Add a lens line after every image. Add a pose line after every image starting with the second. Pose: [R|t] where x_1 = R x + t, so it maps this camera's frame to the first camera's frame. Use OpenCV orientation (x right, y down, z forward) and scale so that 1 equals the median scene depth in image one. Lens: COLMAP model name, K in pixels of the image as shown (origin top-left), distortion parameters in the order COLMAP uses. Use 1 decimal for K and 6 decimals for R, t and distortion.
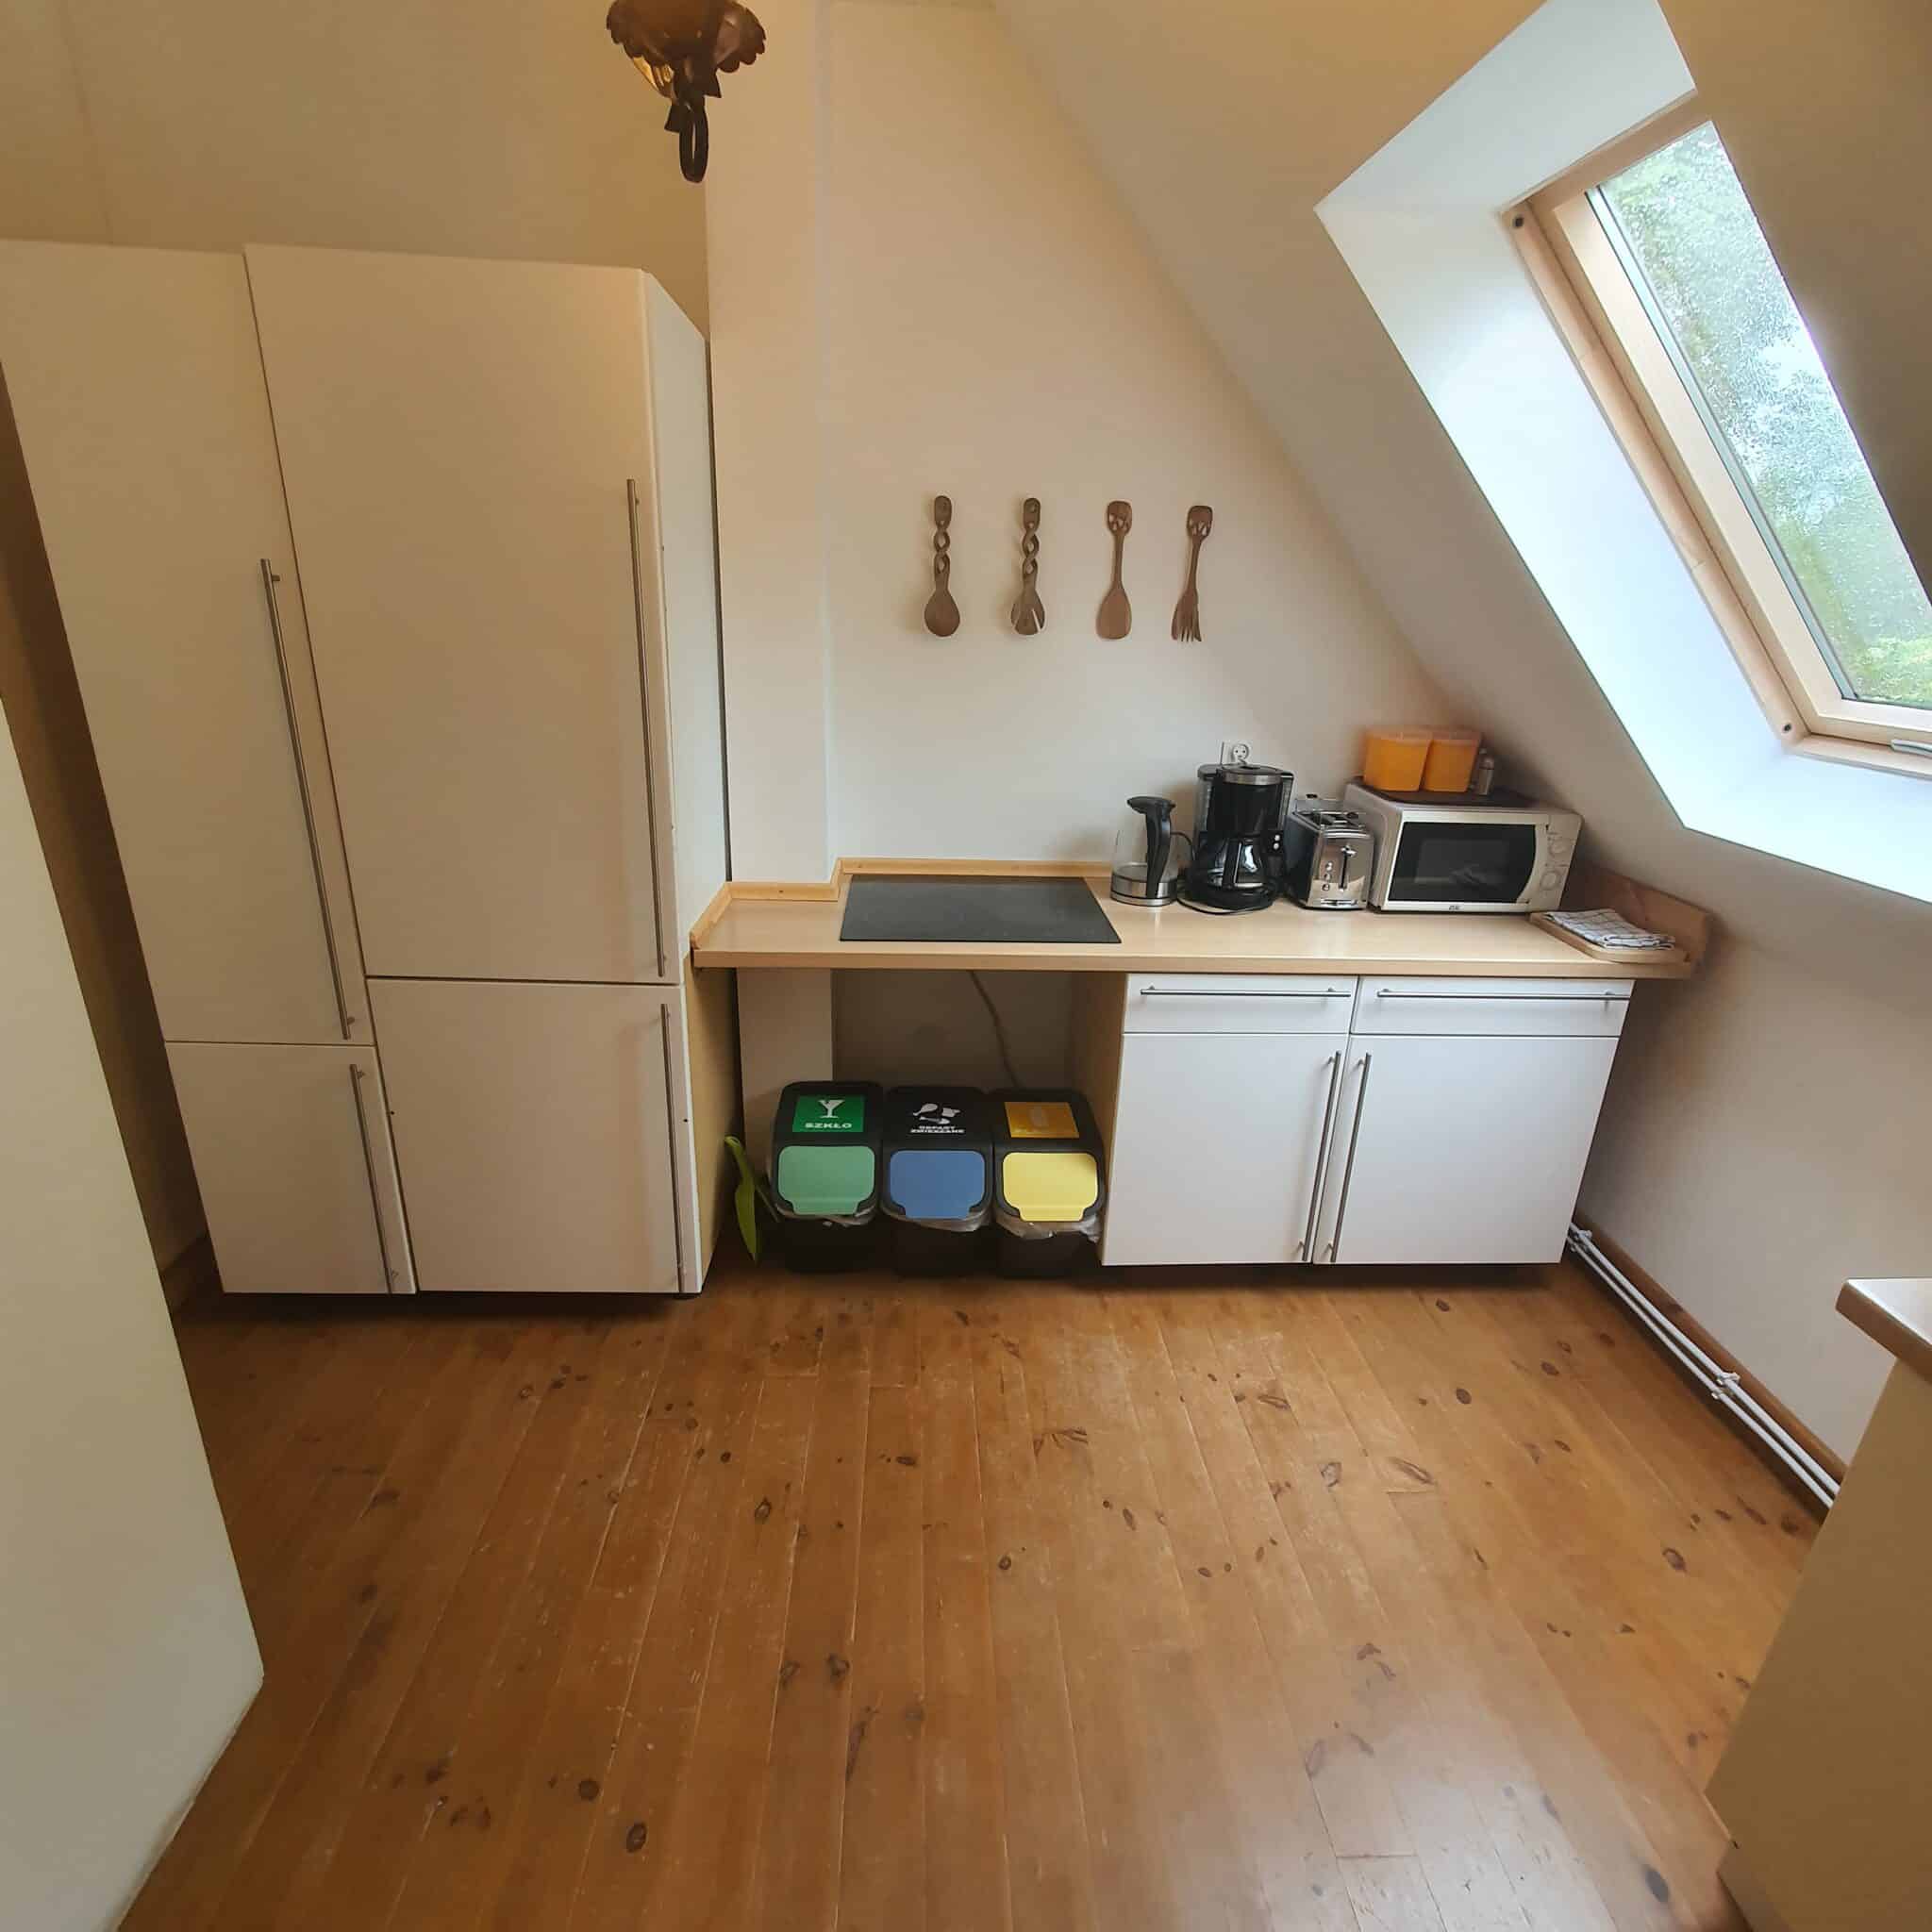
lens RADIAL K [[1026.3, 0, 968.6], [0, 1026.3, 965.4], [0, 0, 1]] dist [0.014755, -0.004125]
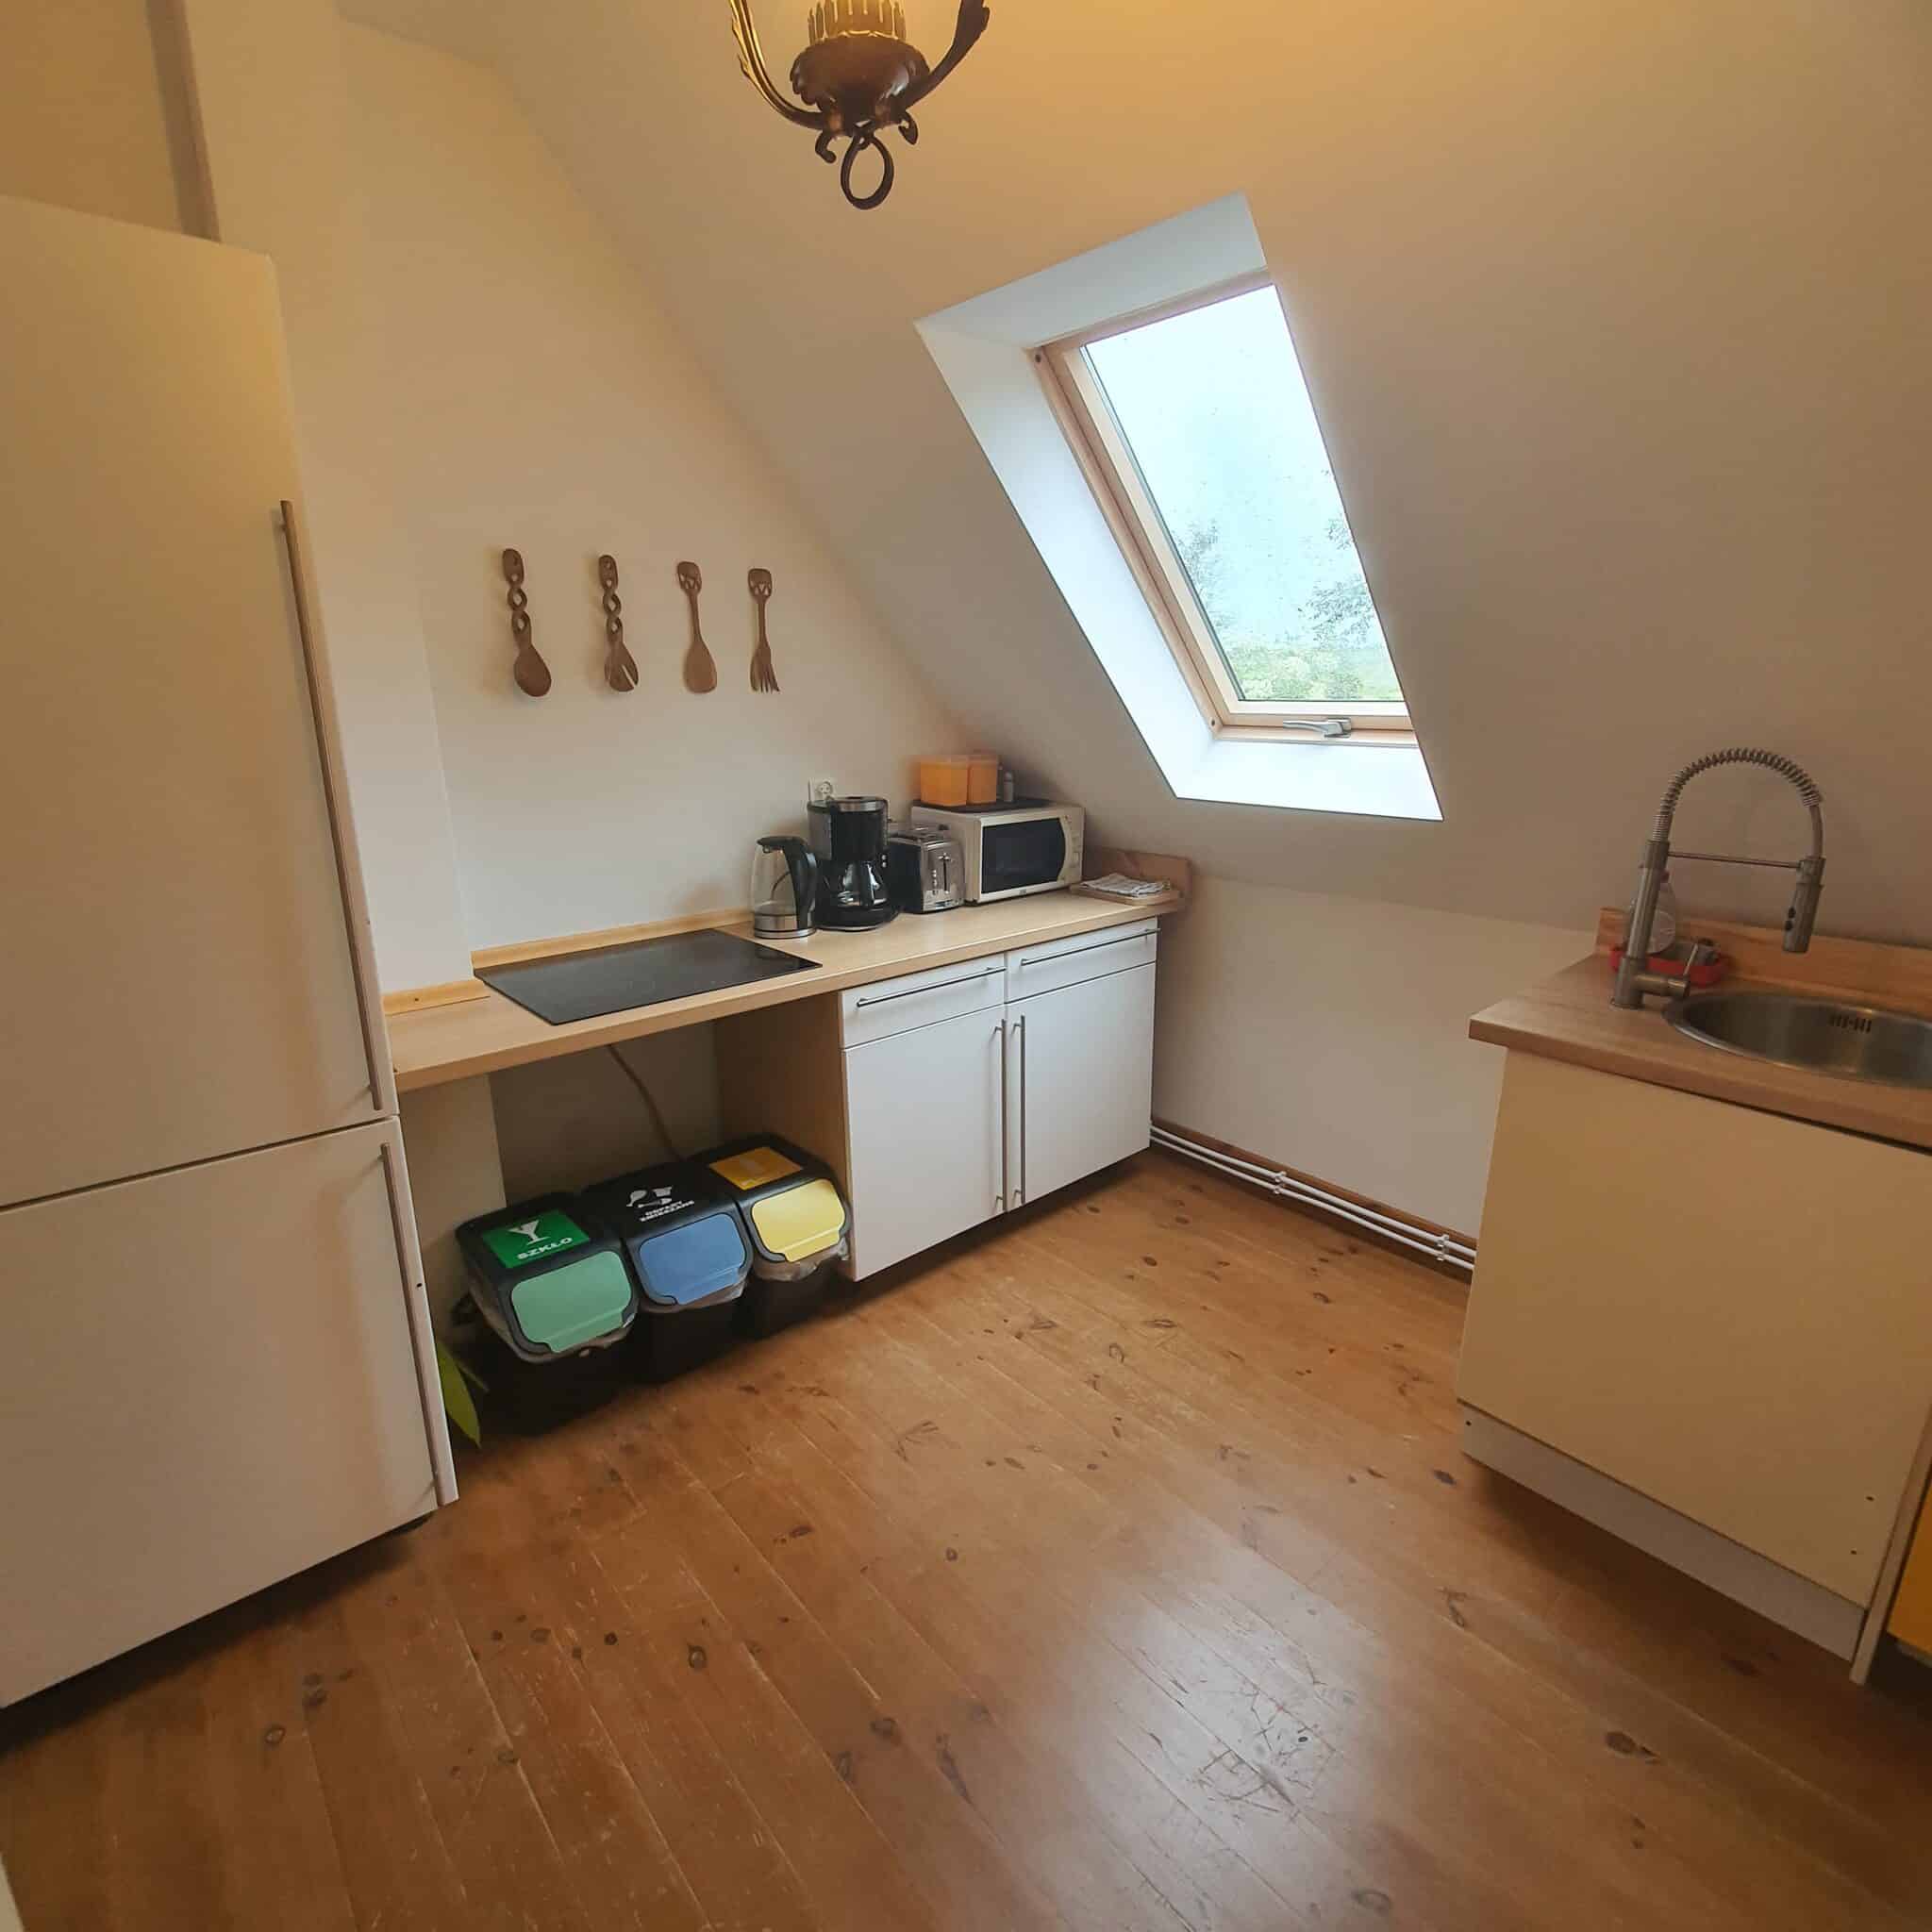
lens RADIAL K [[1026.3, 0, 967.2], [0, 1026.3, 966.6], [0, 0, 1]] dist [0.014755, -0.004125]
pose [[0.784758, -0.201694, 0.586068, -0.333790], [0.248423, 0.968651, 0.000715, 0.013911], [-0.567839, 0.145031, 0.810262, 0.059622]]
